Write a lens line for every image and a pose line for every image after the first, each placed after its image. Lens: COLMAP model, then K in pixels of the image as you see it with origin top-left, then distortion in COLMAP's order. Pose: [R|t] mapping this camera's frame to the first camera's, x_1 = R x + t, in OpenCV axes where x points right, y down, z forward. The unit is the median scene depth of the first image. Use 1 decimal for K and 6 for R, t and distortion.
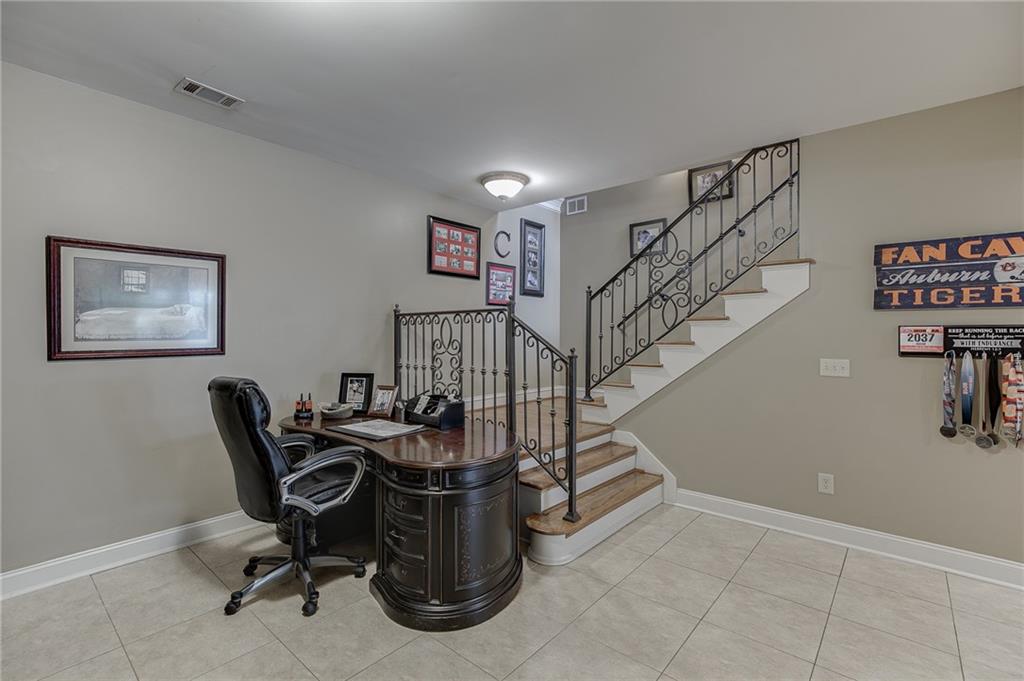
lens RADIAL K [[463.1, 0, 516.7], [0, 463.1, 336.8], [0, 0, 1]] dist [-0.002137, -0.000377]
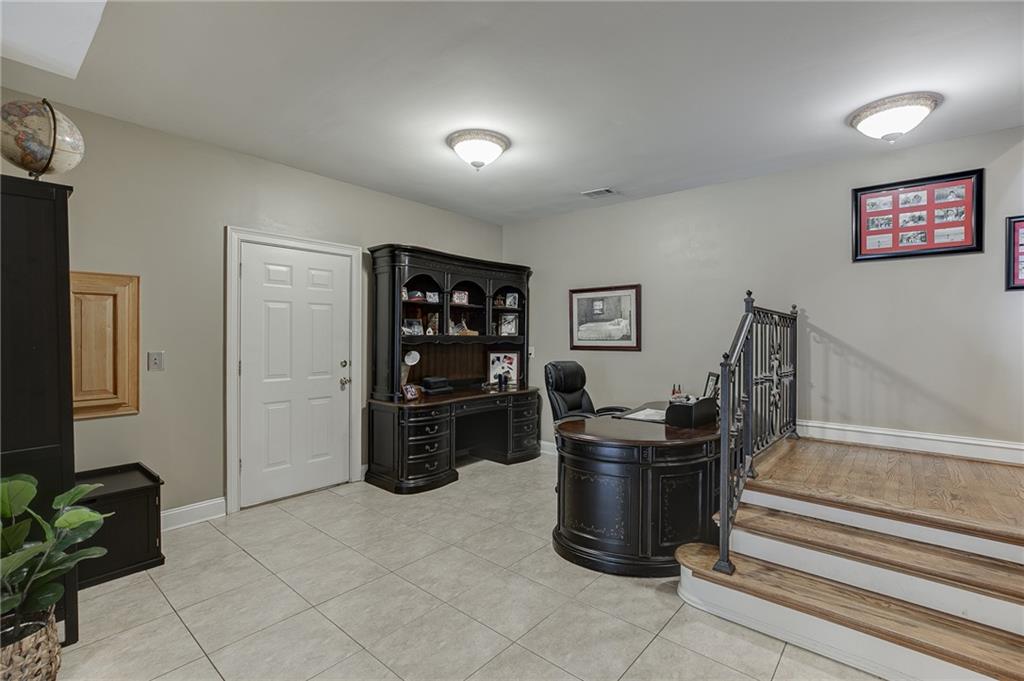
lens RADIAL K [[463.1, 0, 516.6], [0, 463.1, 339.9], [0, 0, 1]] dist [-0.002137, -0.000377]
pose [[0.008119, 0.001509, -0.999966, 0.933077], [-0.016371, 0.999865, 0.001376, 0.007956], [0.999833, 0.016359, 0.008143, 0.653438]]
